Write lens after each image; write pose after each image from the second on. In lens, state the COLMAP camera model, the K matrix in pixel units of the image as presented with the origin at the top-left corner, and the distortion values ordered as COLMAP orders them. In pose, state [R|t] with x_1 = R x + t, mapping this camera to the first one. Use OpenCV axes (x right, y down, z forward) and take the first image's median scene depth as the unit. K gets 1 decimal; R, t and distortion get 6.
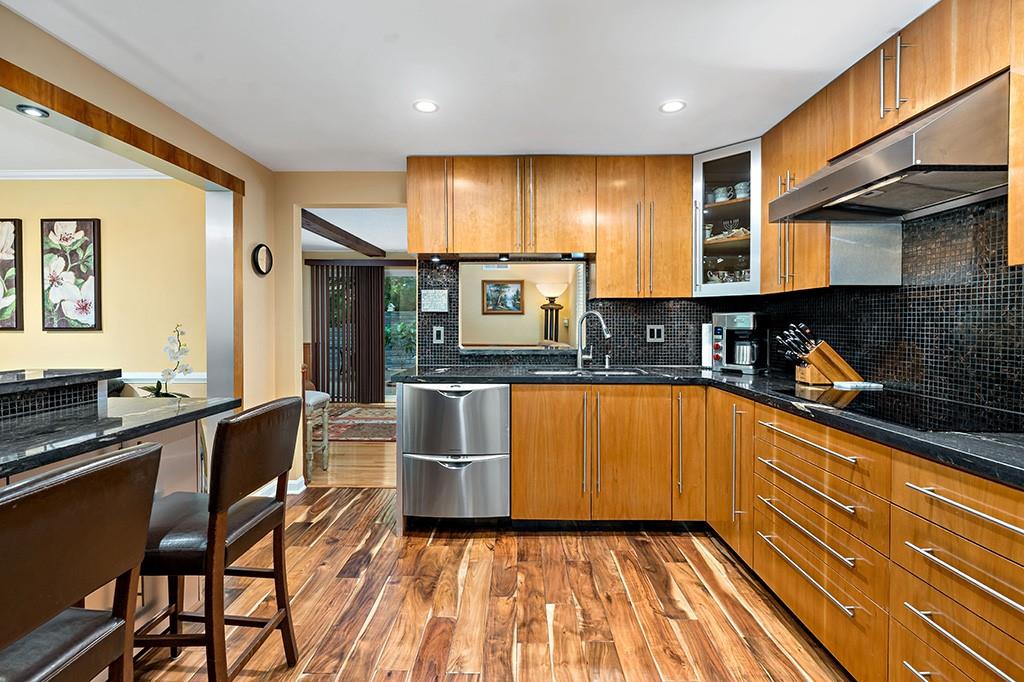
lens RADIAL K [[412.2, 0, 512.0], [0, 412.2, 341.0], [0, 0, 1]] dist [-0.008171, -0.000114]
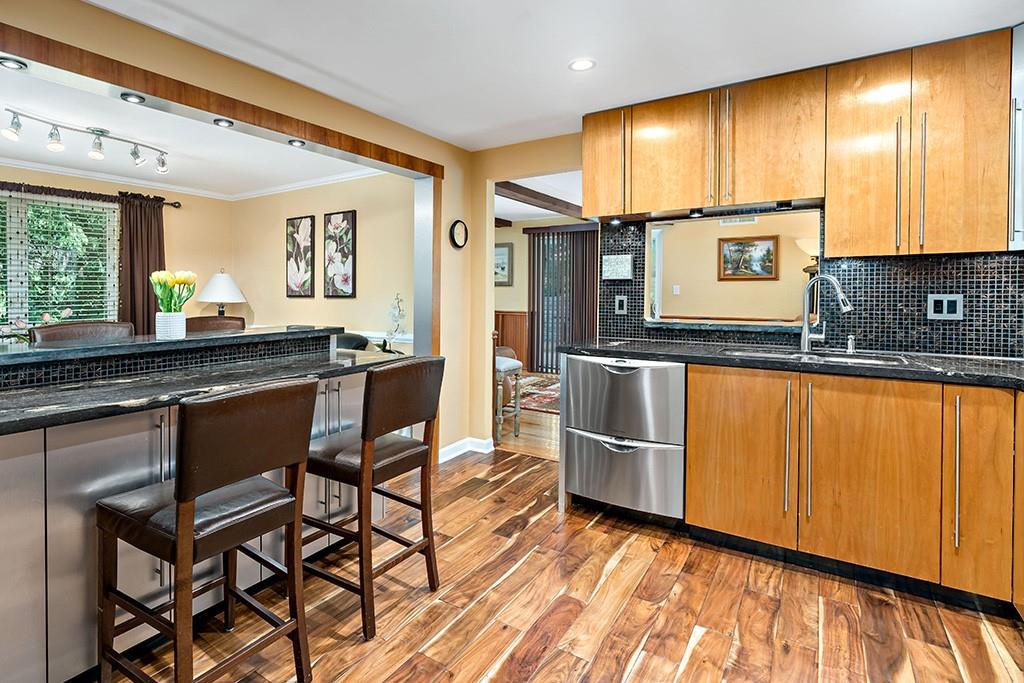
lens RADIAL K [[468.3, 0, 507.3], [0, 468.3, 313.1], [0, 0, 1]] dist [-0.008434, 0.000130]
pose [[0.862085, 0.021514, -0.506307, 0.156452], [-0.019951, 0.999765, 0.008512, -0.000373], [0.506371, 0.002763, 0.862311, -0.015326]]
